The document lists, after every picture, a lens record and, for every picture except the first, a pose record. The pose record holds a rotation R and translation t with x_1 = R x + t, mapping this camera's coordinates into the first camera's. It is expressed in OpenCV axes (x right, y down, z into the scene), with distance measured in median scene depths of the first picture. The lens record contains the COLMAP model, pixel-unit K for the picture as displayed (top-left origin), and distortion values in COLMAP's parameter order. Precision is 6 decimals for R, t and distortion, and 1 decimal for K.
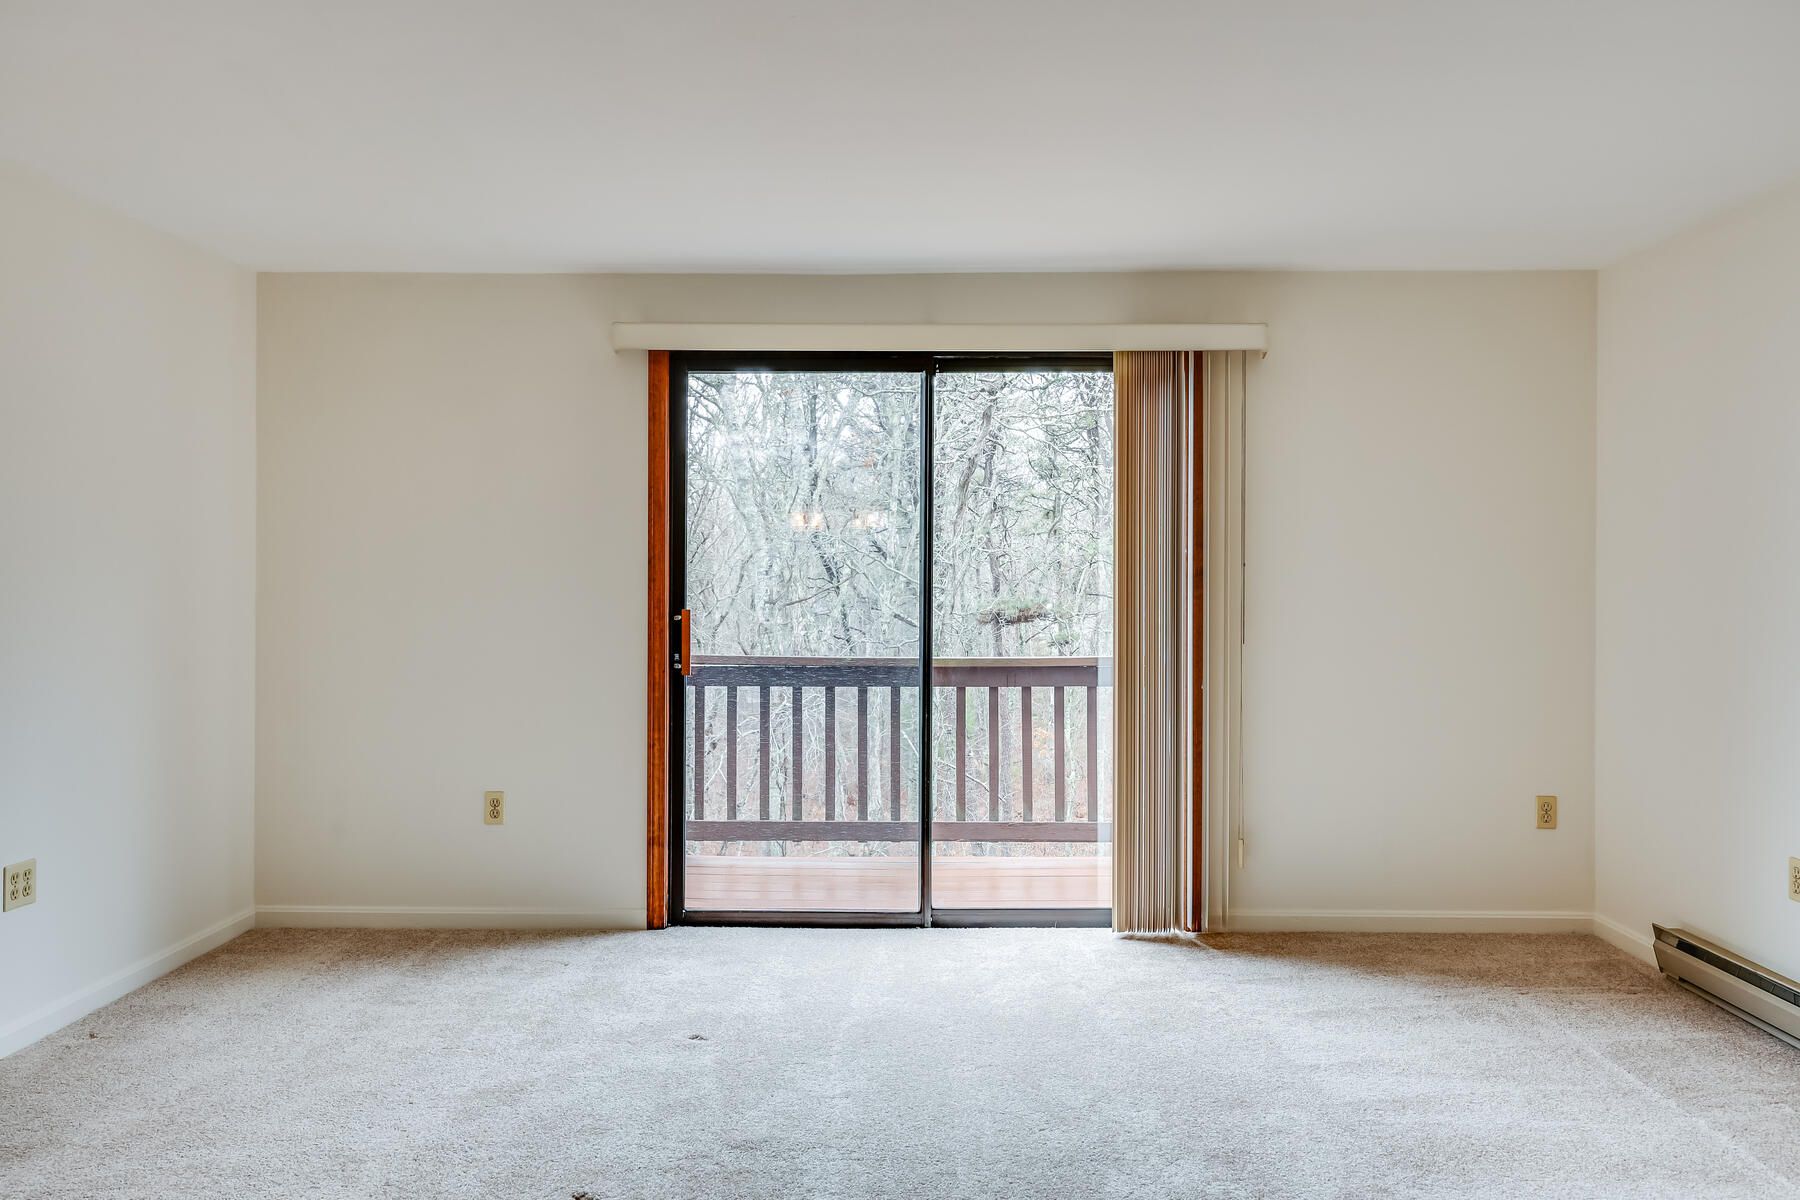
lens RADIAL K [[1342.2, 0, 902.3], [0, 1342.2, 593.6], [0, 0, 1]] dist [0.018573, -0.002198]
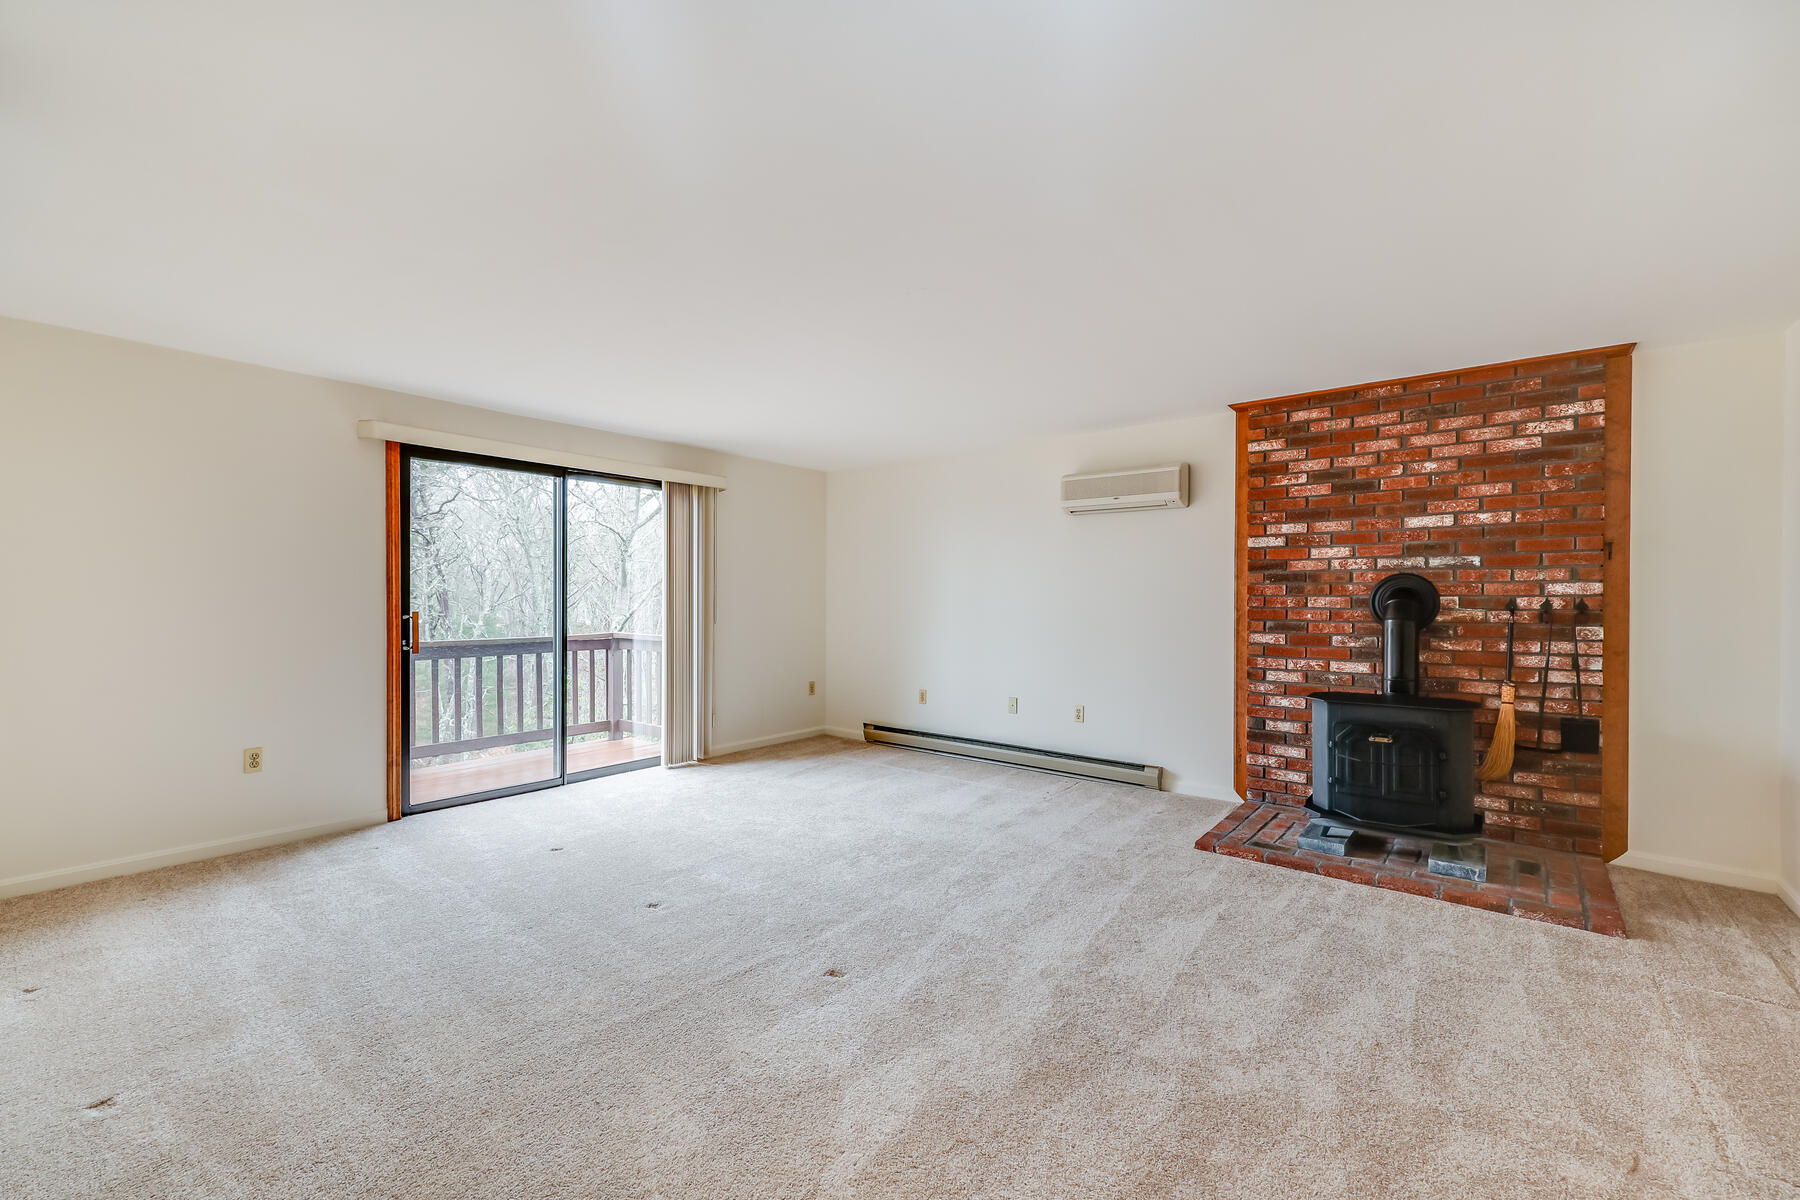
lens RADIAL K [[726.5, 0, 914.1], [0, 726.5, 605.9], [0, 0, 1]] dist [0.003443, 0.000070]
pose [[0.617397, -0.009227, 0.786598, -0.466023], [0.005444, 0.999957, 0.007456, 0.002603], [-0.786633, -0.000321, 0.617421, 0.026472]]
